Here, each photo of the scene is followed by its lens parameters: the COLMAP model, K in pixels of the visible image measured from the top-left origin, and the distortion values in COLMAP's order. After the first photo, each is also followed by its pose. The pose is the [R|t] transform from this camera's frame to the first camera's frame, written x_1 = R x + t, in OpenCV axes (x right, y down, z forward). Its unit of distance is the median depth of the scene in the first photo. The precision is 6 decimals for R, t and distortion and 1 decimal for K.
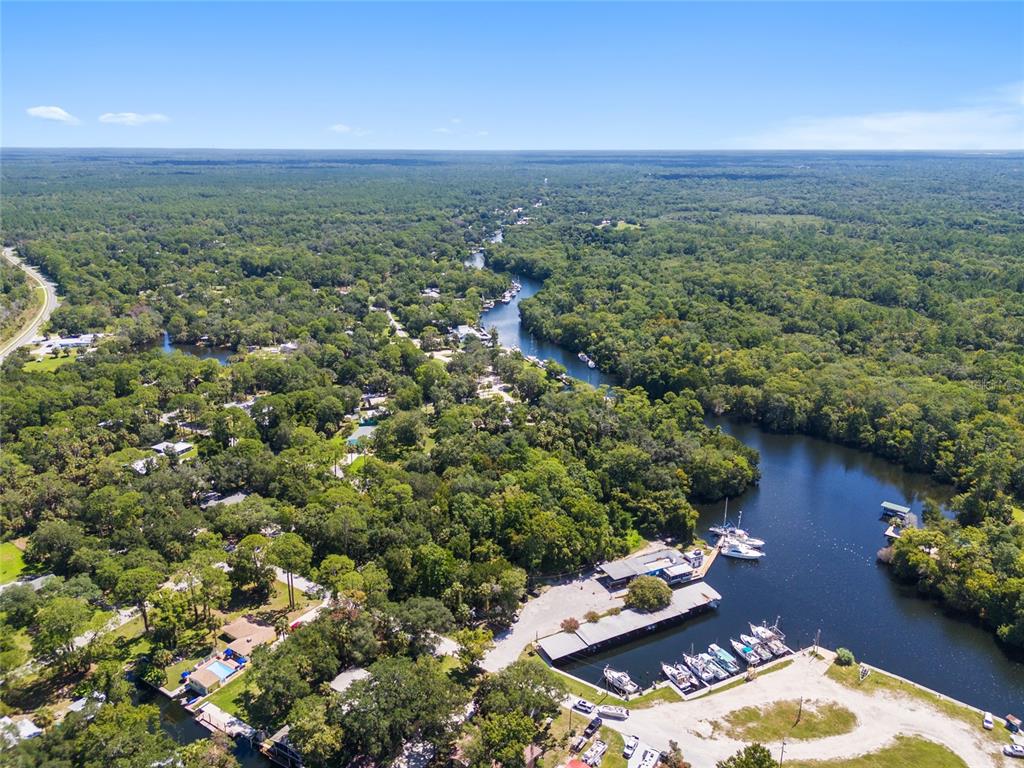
lens RADIAL K [[757.1, 0, 506.4], [0, 757.1, 381.7], [0, 0, 1]] dist [0.067925, -0.071324]
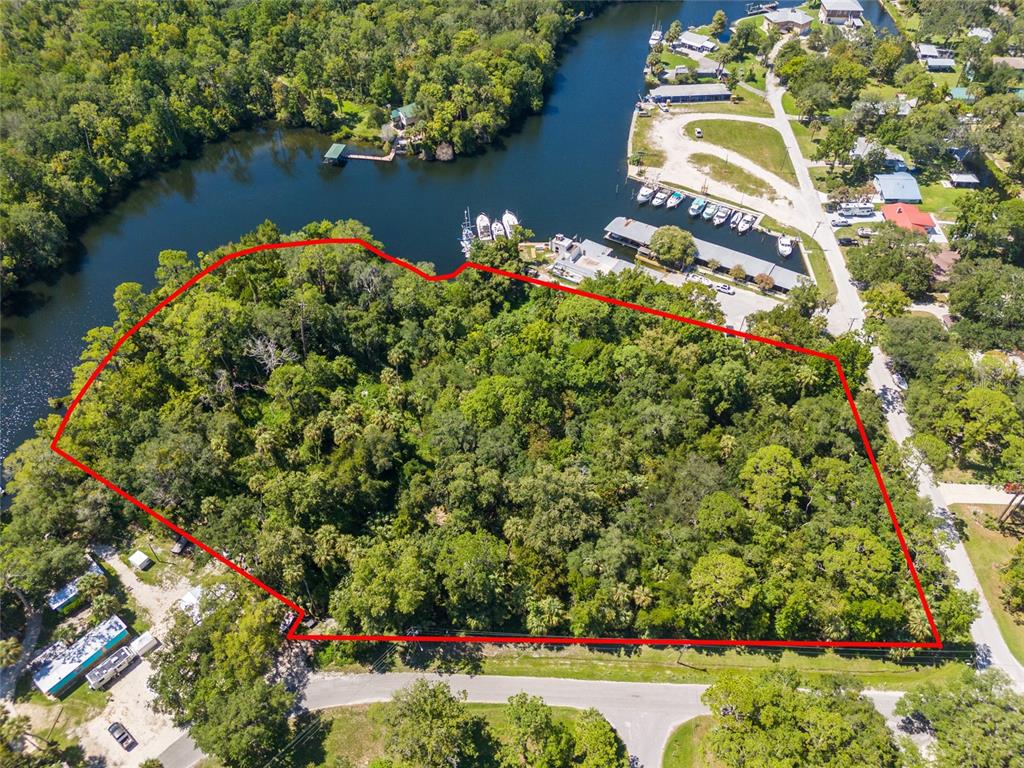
lens RADIAL K [[757.1, 0, 508.4], [0, 757.1, 389.3], [0, 0, 1]] dist [0.067925, -0.071324]
pose [[-0.516282, -0.619006, 0.591848, -0.319404], [0.255085, 0.548561, 0.796249, -0.362017], [-0.817548, 0.562060, -0.125313, 1.141714]]
